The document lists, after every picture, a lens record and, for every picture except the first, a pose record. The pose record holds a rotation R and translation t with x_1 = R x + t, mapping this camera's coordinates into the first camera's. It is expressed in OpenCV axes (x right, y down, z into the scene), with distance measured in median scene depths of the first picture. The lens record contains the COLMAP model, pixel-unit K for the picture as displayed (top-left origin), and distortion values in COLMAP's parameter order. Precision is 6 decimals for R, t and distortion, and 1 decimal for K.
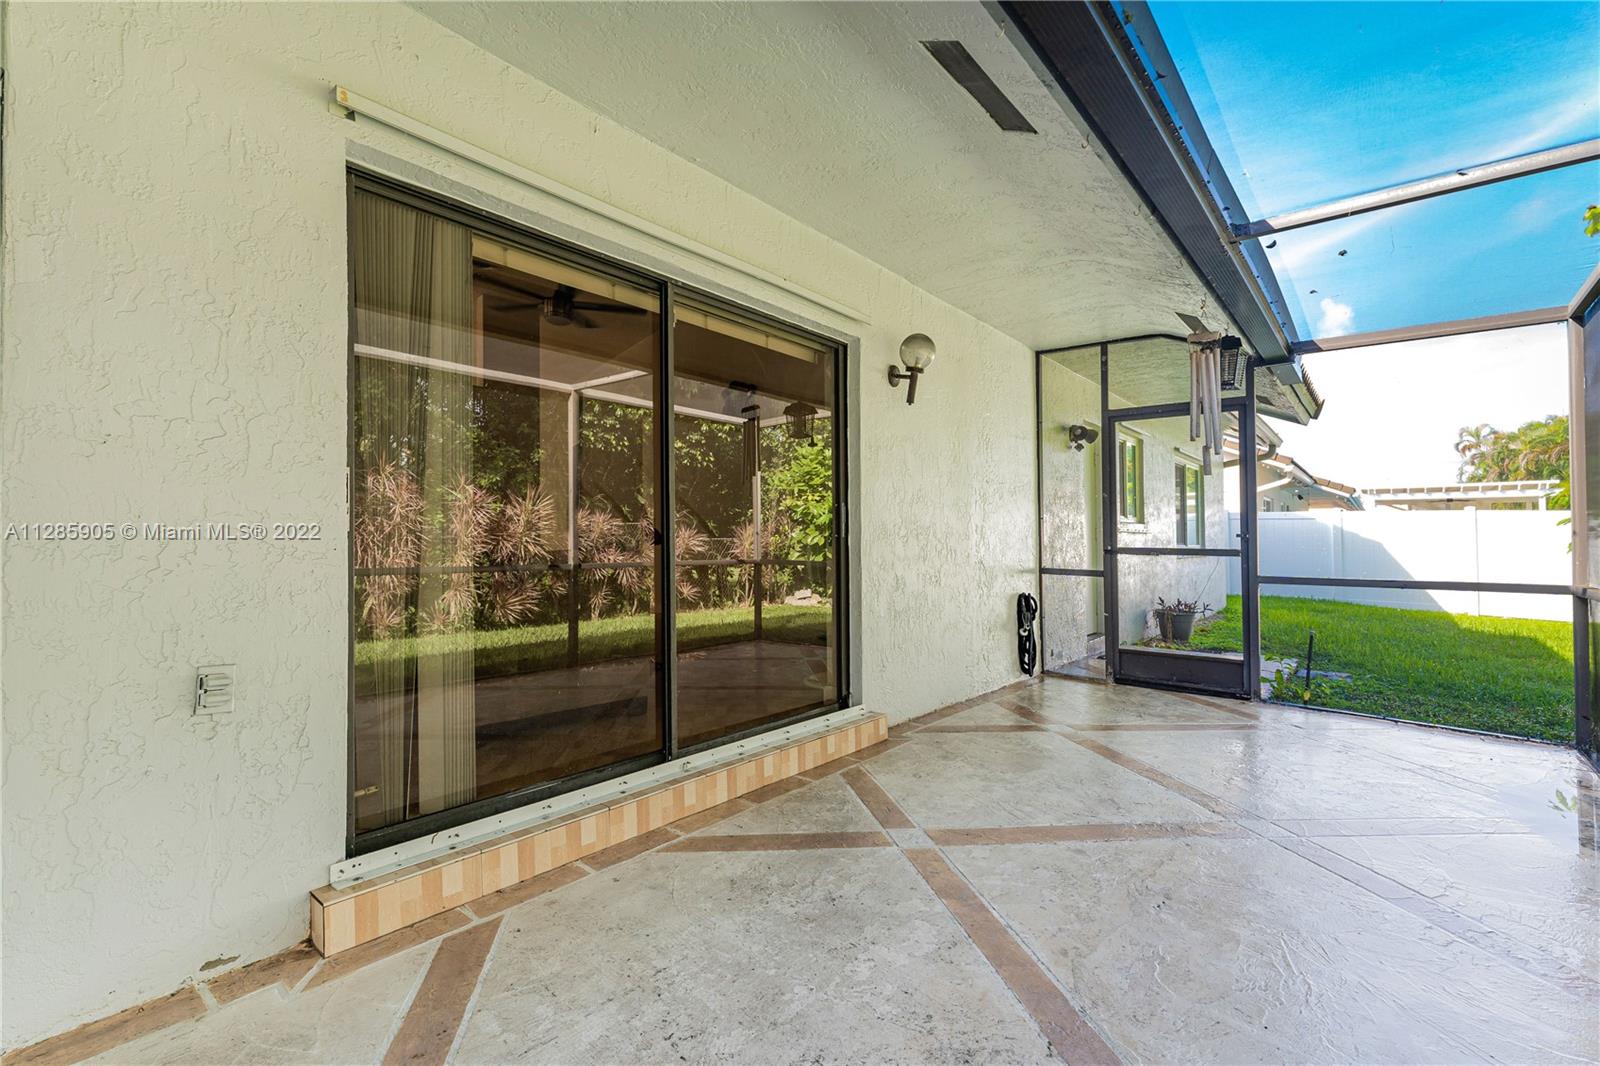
lens RADIAL K [[706.7, 0, 797.4], [0, 706.7, 540.8], [0, 0, 1]] dist [0.000444, 0.000203]
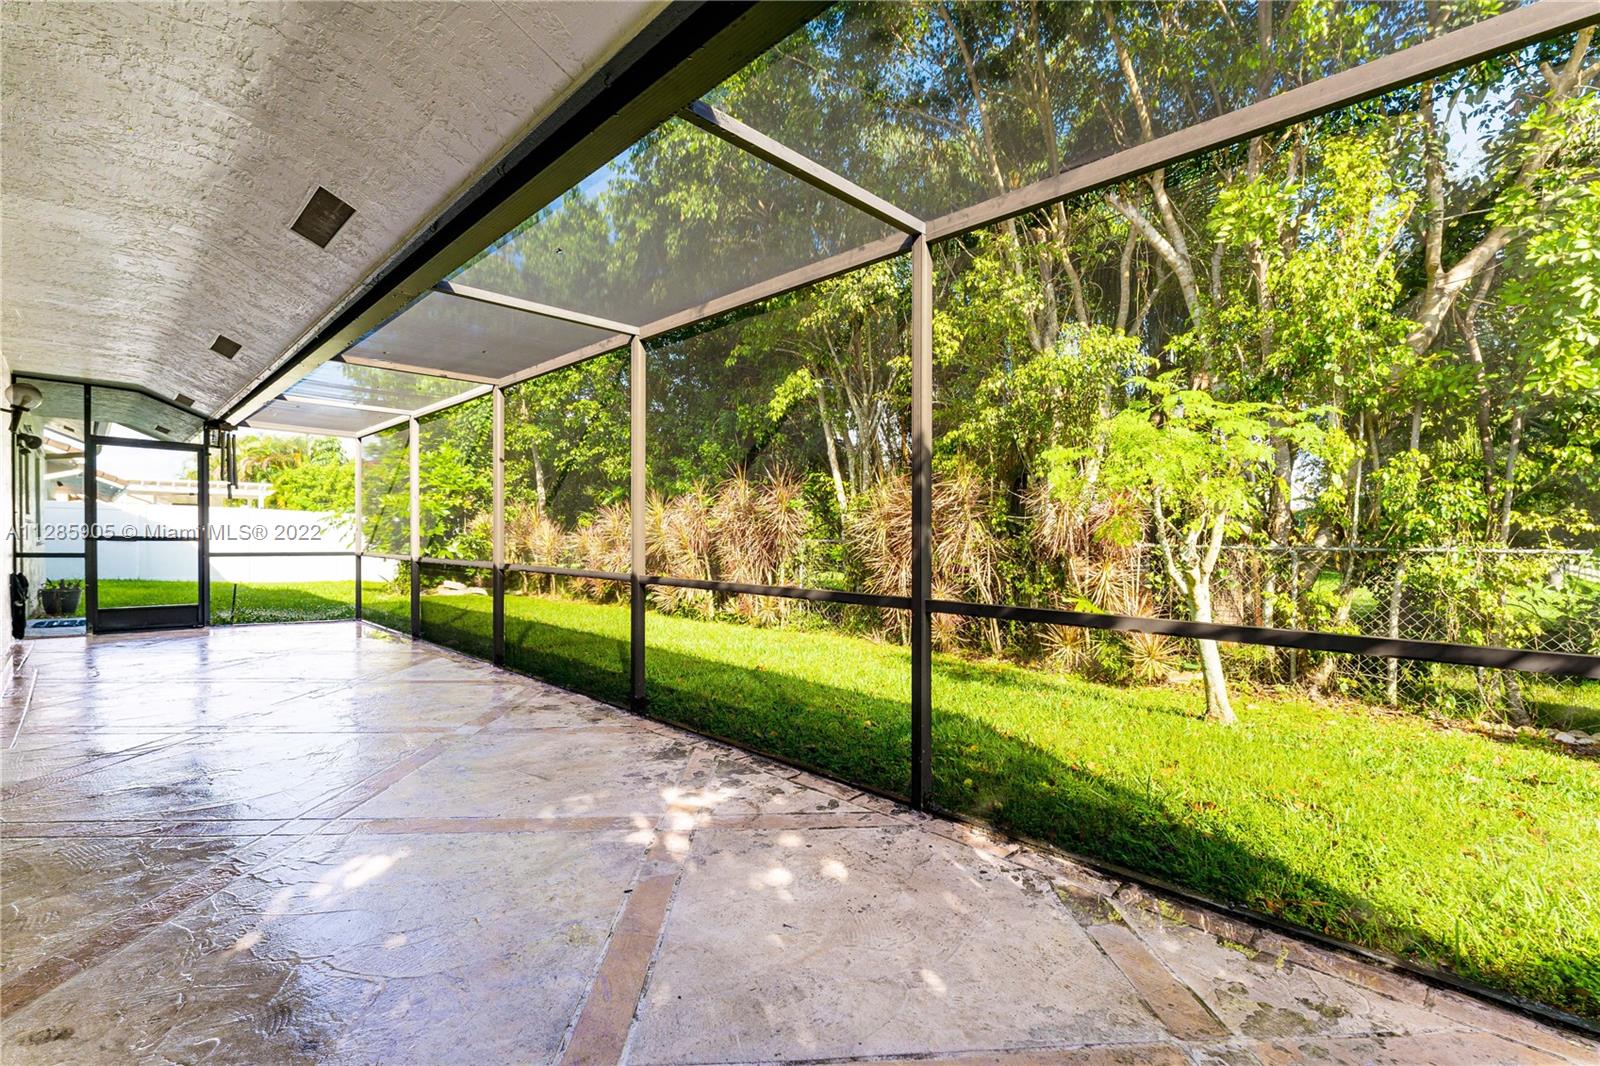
lens RADIAL K [[706.7, 0, 800.8], [0, 706.7, 540.9], [0, 0, 1]] dist [0.000444, 0.000203]
pose [[0.095743, 0.003376, 0.995400, -0.891968], [-0.016980, 0.999854, -0.001758, -0.000483], [-0.995261, -0.016733, 0.095787, -0.565065]]
